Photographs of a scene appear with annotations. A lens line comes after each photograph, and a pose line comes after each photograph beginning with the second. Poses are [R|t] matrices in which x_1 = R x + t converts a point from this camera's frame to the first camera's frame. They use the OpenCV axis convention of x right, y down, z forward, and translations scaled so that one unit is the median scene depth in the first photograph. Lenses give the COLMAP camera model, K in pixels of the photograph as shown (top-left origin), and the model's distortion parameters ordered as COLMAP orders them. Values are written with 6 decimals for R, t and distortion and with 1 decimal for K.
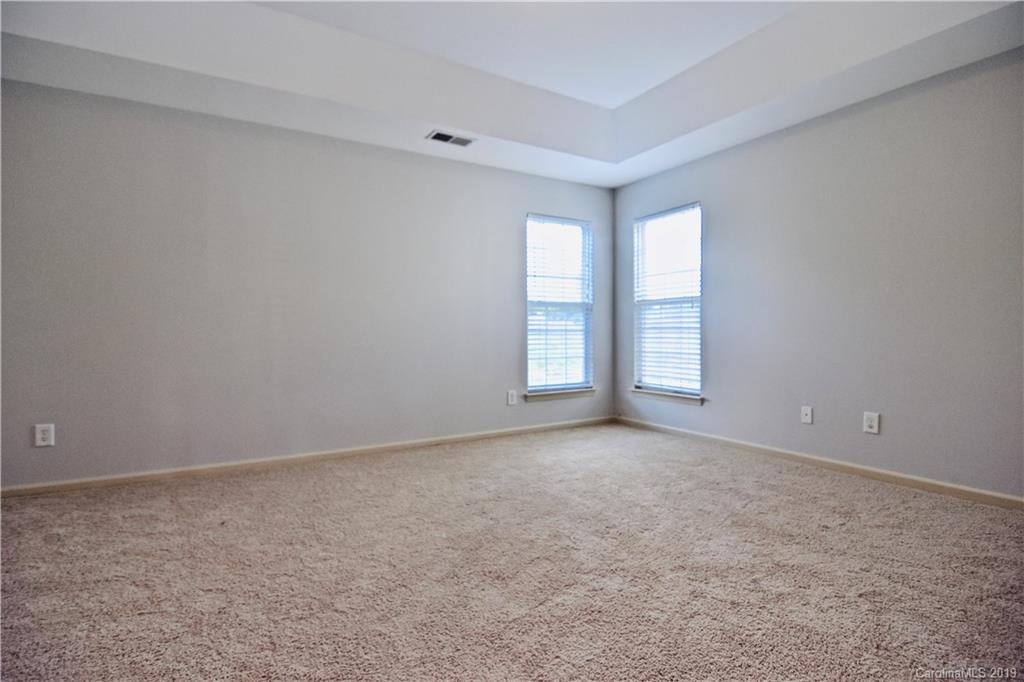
lens RADIAL K [[506.3, 0, 509.3], [0, 506.3, 336.4], [0, 0, 1]] dist [0.000504, -0.015699]
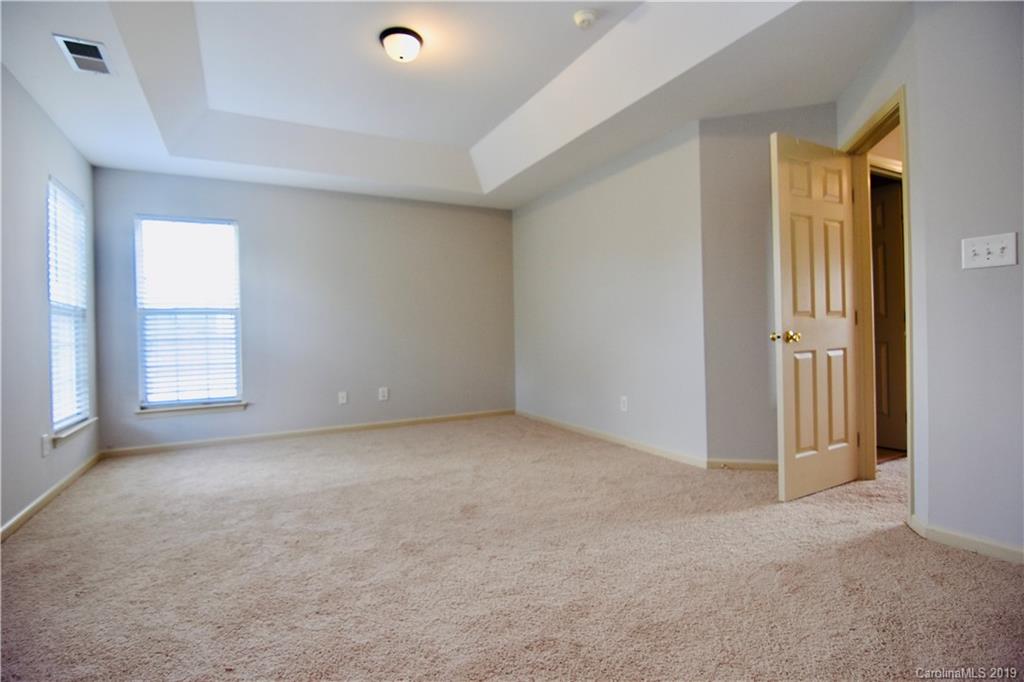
lens RADIAL K [[506.3, 0, 509.3], [0, 506.3, 336.4], [0, 0, 1]] dist [0.000504, -0.015699]
pose [[0.055173, 0.000036, 0.998477, -0.607964], [0.035267, 0.999376, -0.001985, 0.001712], [-0.997854, 0.035323, 0.055137, 0.342532]]
